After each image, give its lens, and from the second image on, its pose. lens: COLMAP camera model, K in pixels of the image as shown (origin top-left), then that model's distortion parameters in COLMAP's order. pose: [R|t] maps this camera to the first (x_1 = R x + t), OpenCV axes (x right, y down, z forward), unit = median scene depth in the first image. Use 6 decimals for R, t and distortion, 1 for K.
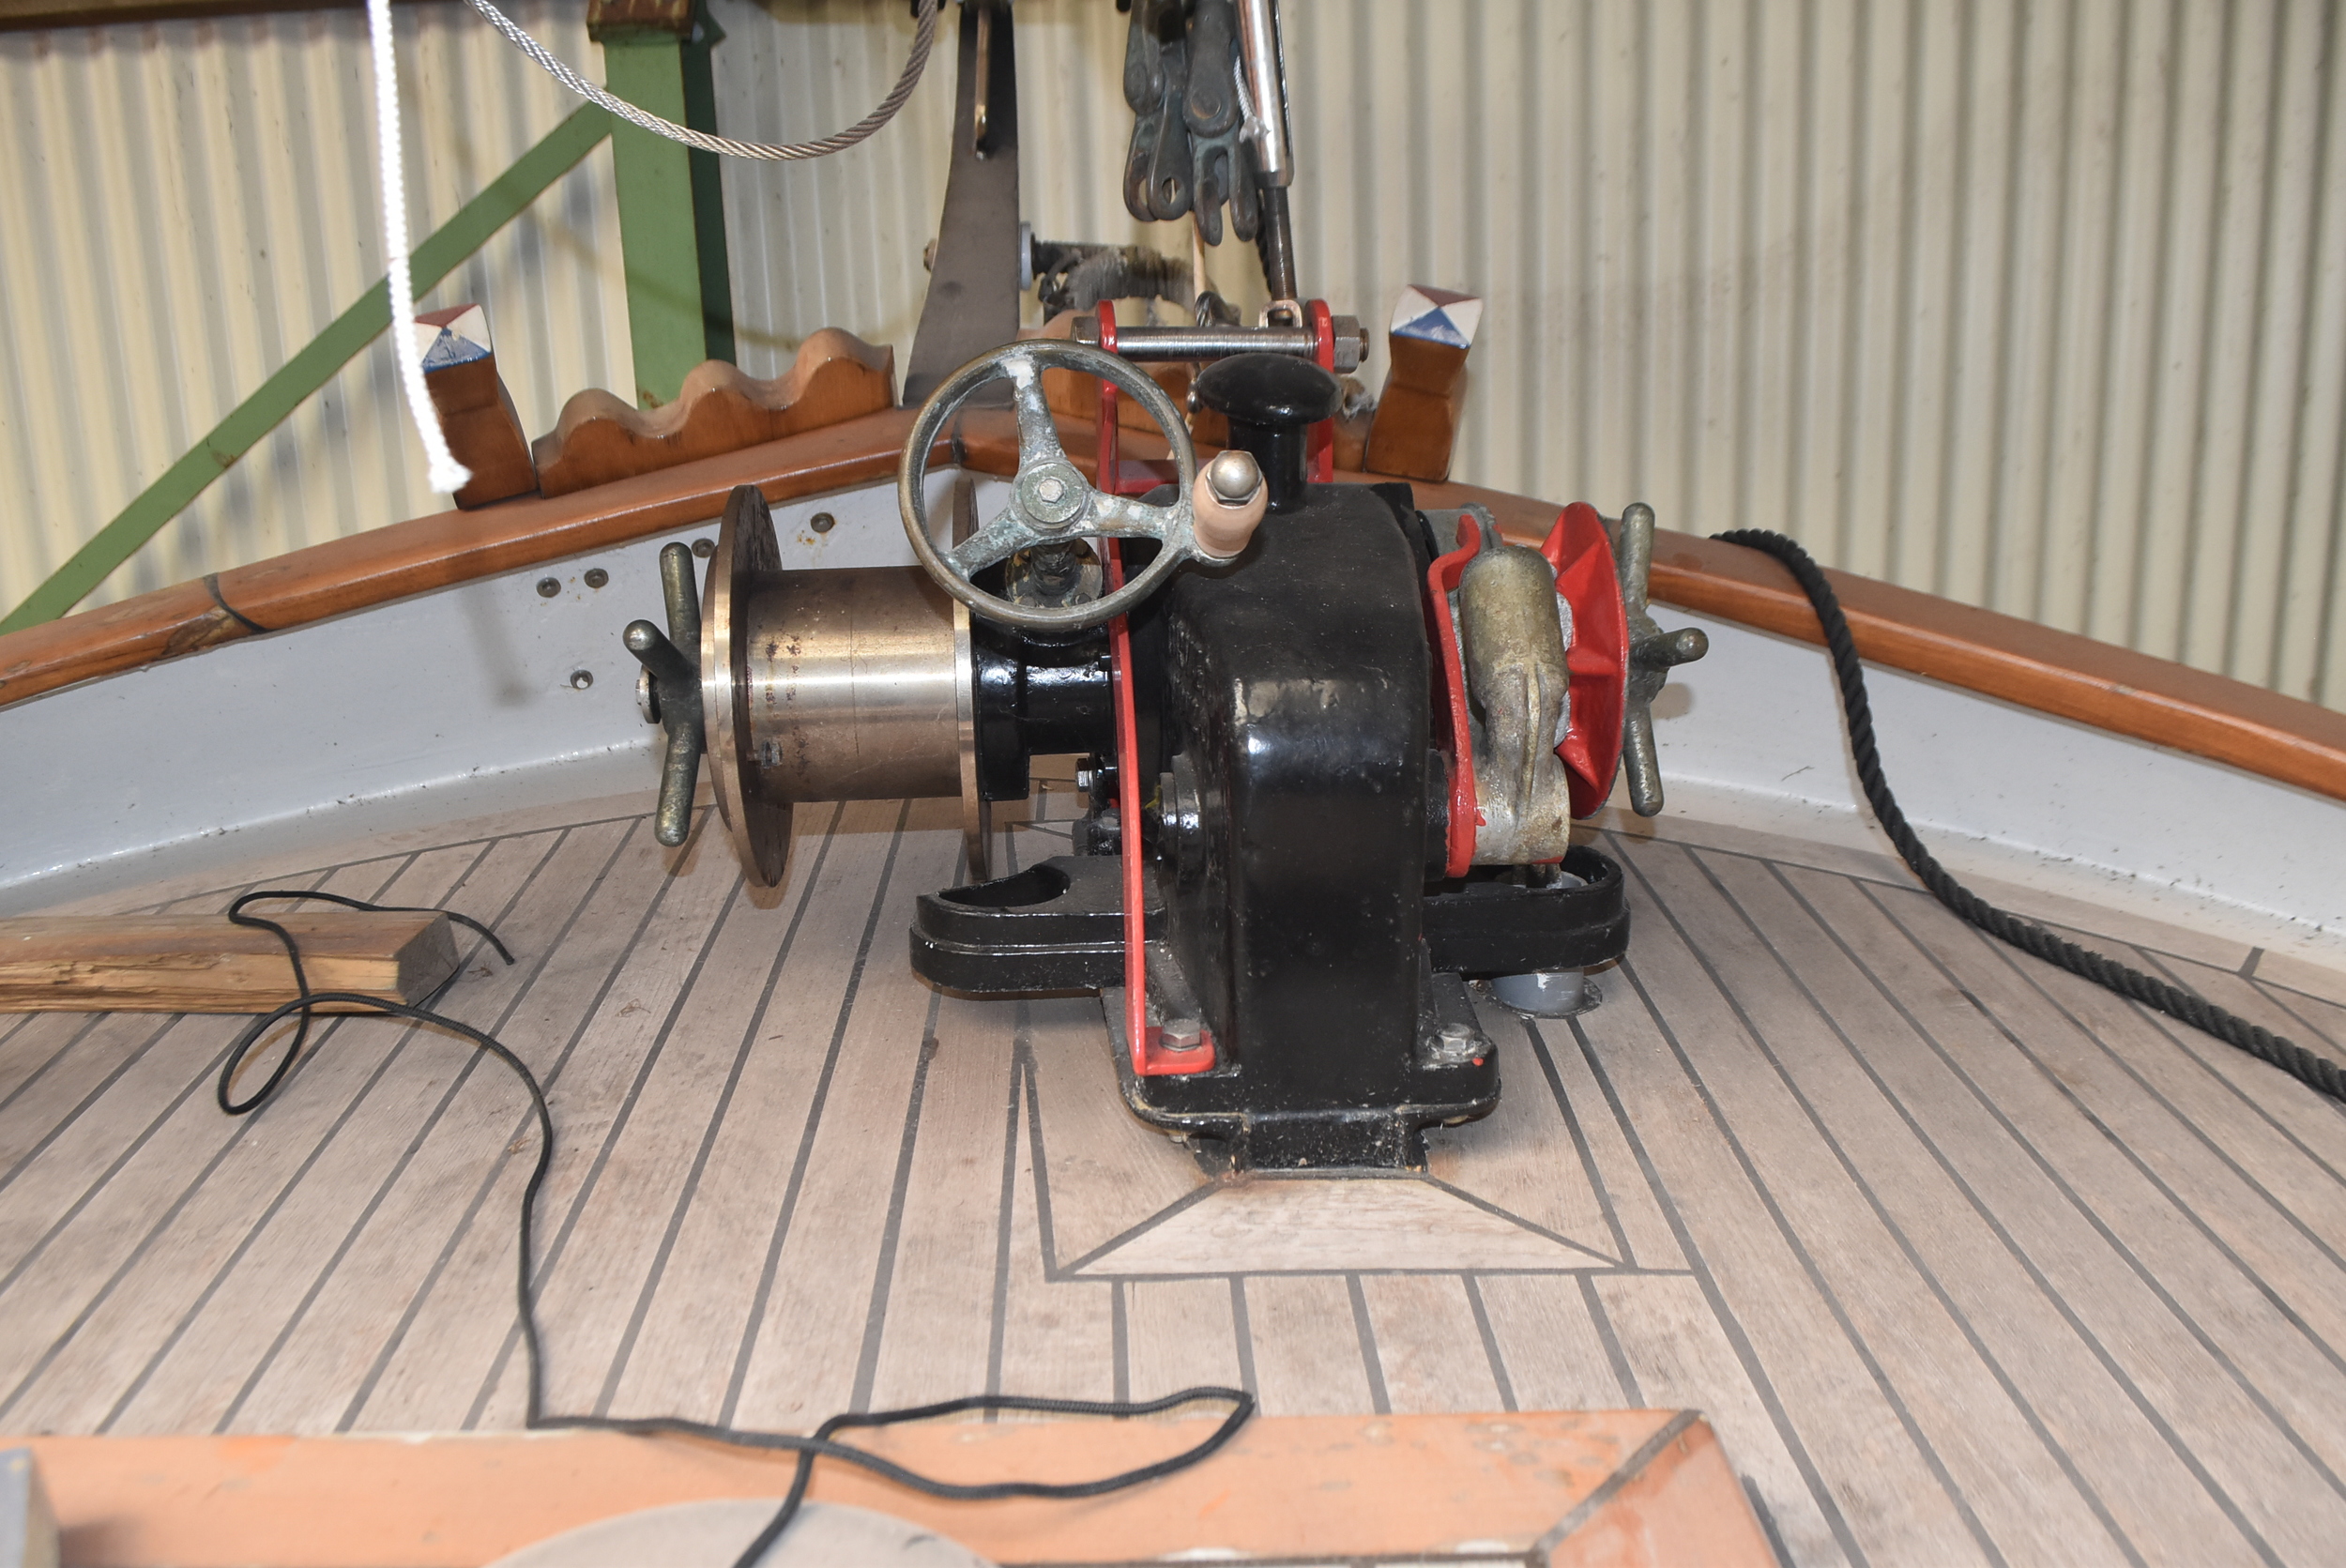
lens RADIAL K [[1853.6, 0, 1162.3], [0, 1853.6, 861.4], [0, 0, 1]] dist [-0.068932, -0.003090]
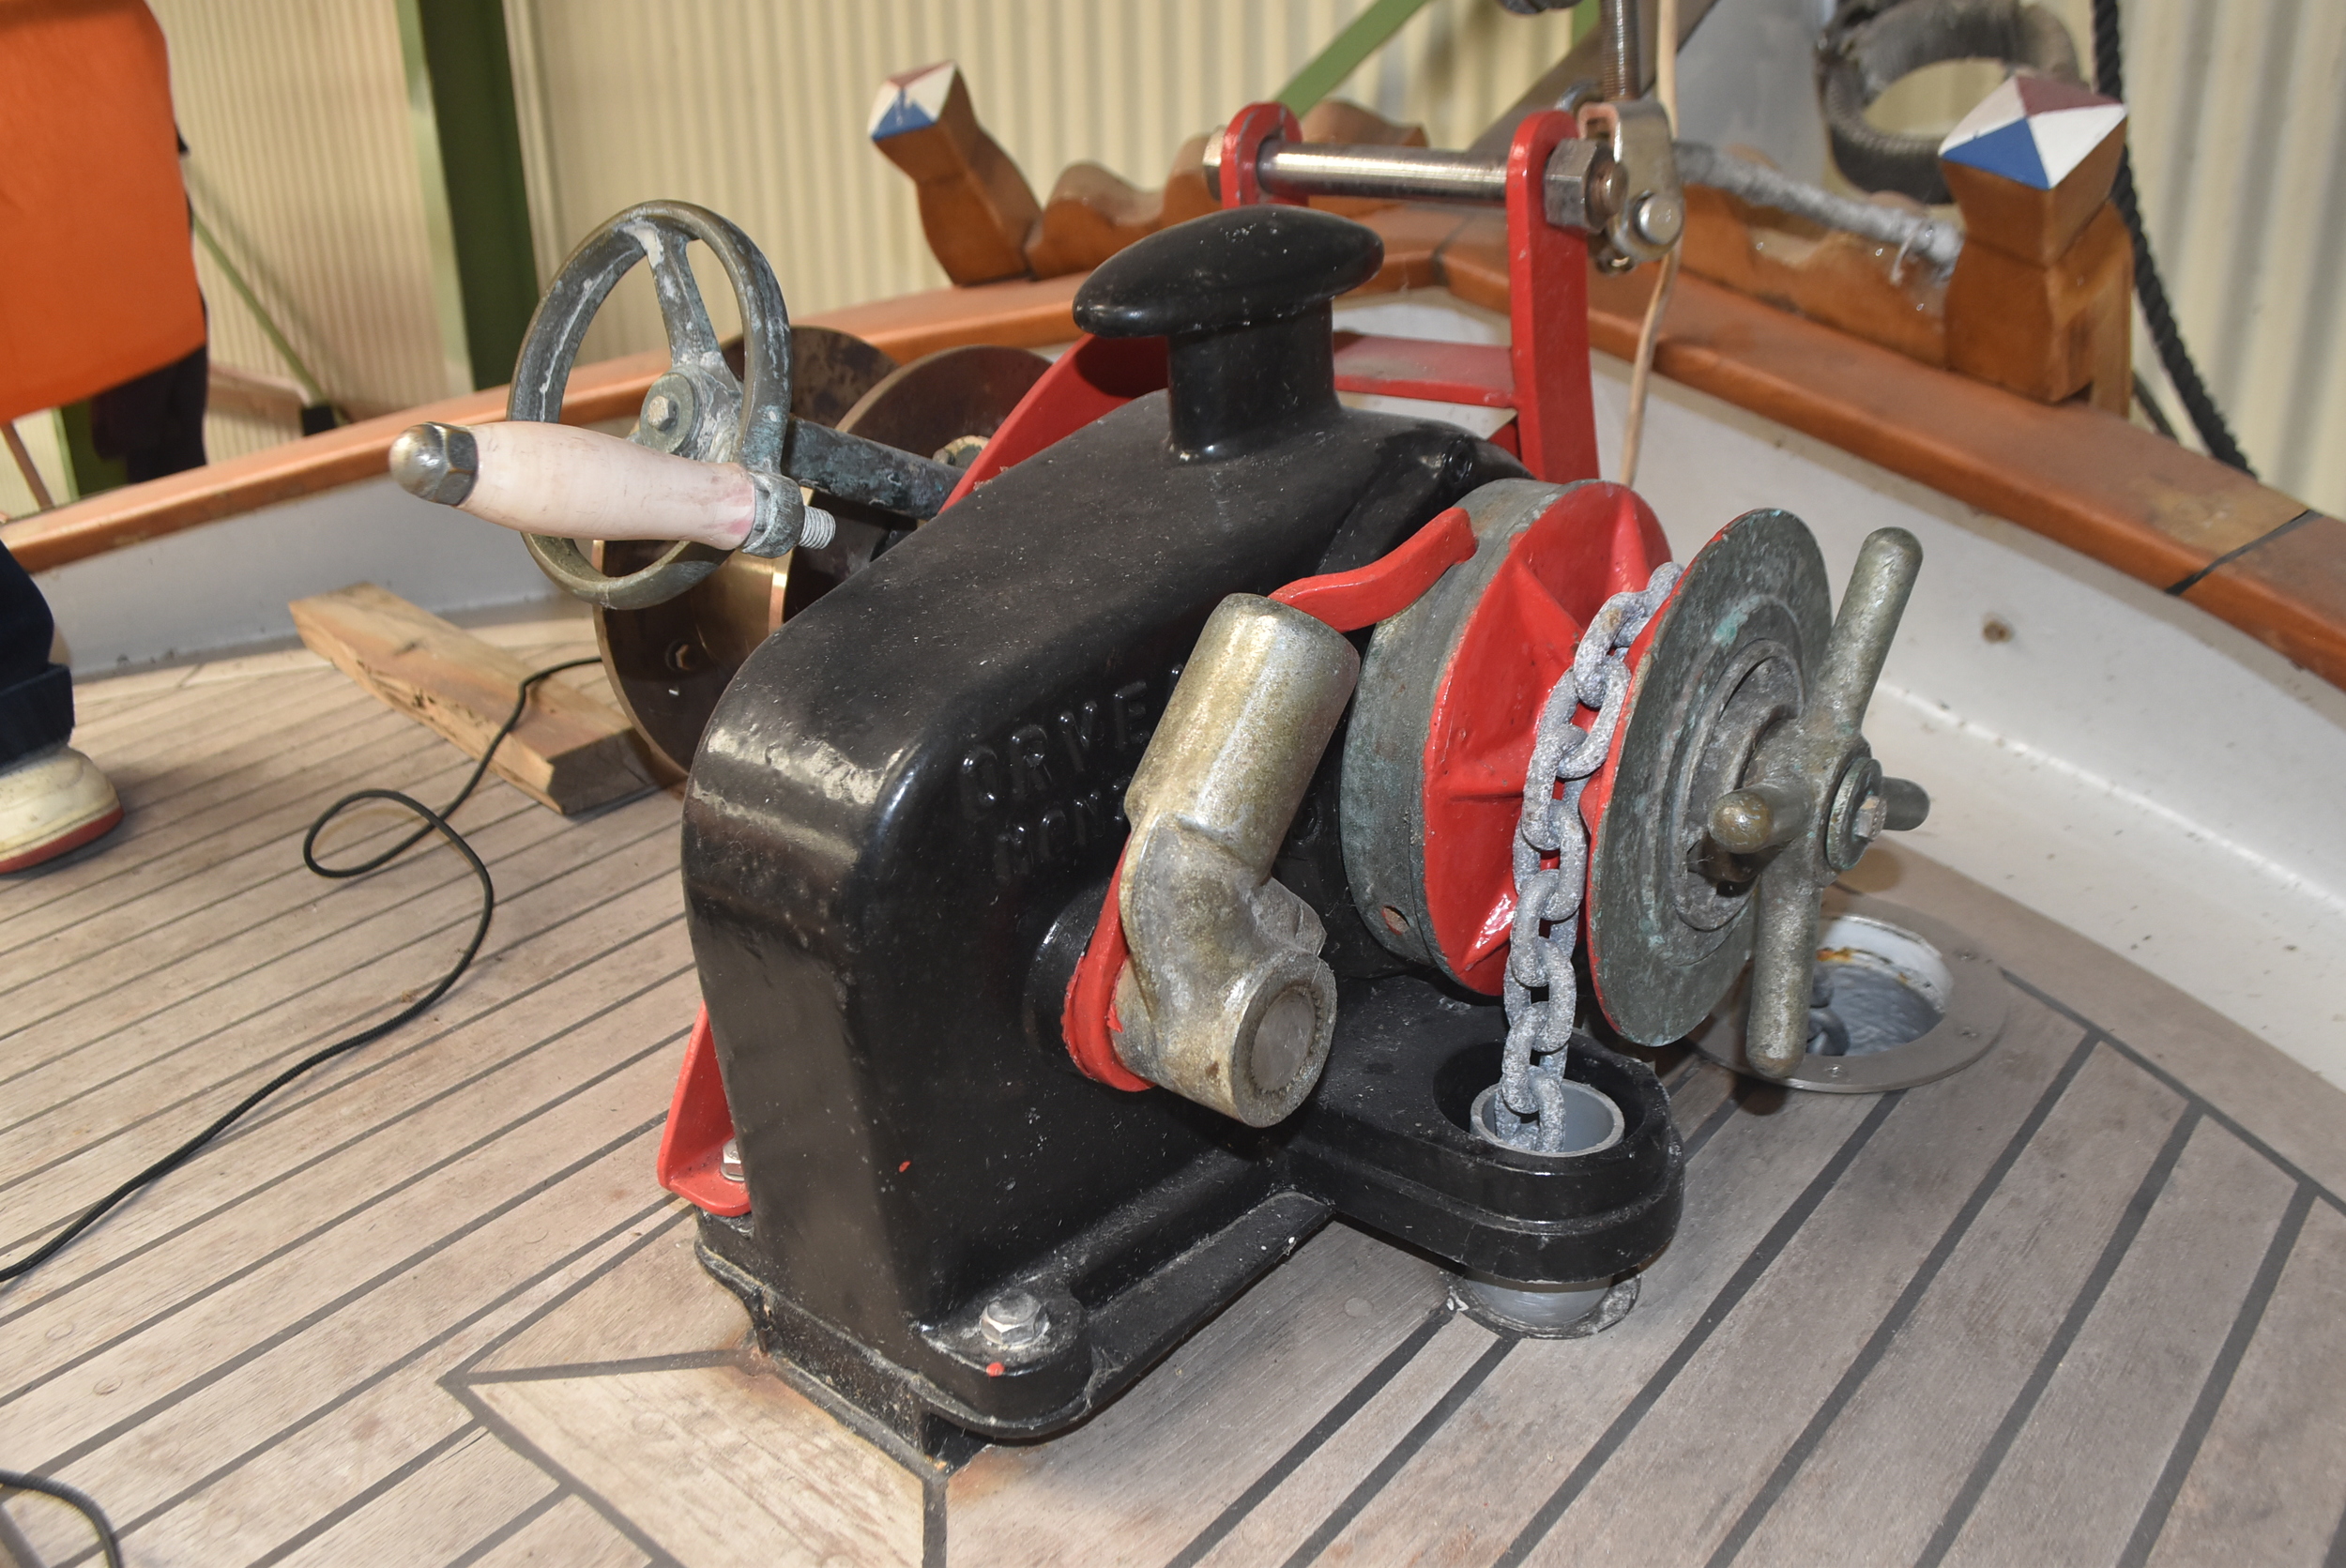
lens RADIAL K [[1853.6, 0, 1162.3], [0, 1853.6, 861.4], [0, 0, 1]] dist [-0.068932, -0.003090]
pose [[0.728662, 0.286256, -0.622181, 0.567064], [-0.186754, 0.957082, 0.221624, -0.220030], [0.658919, -0.045294, 0.750849, 0.553391]]
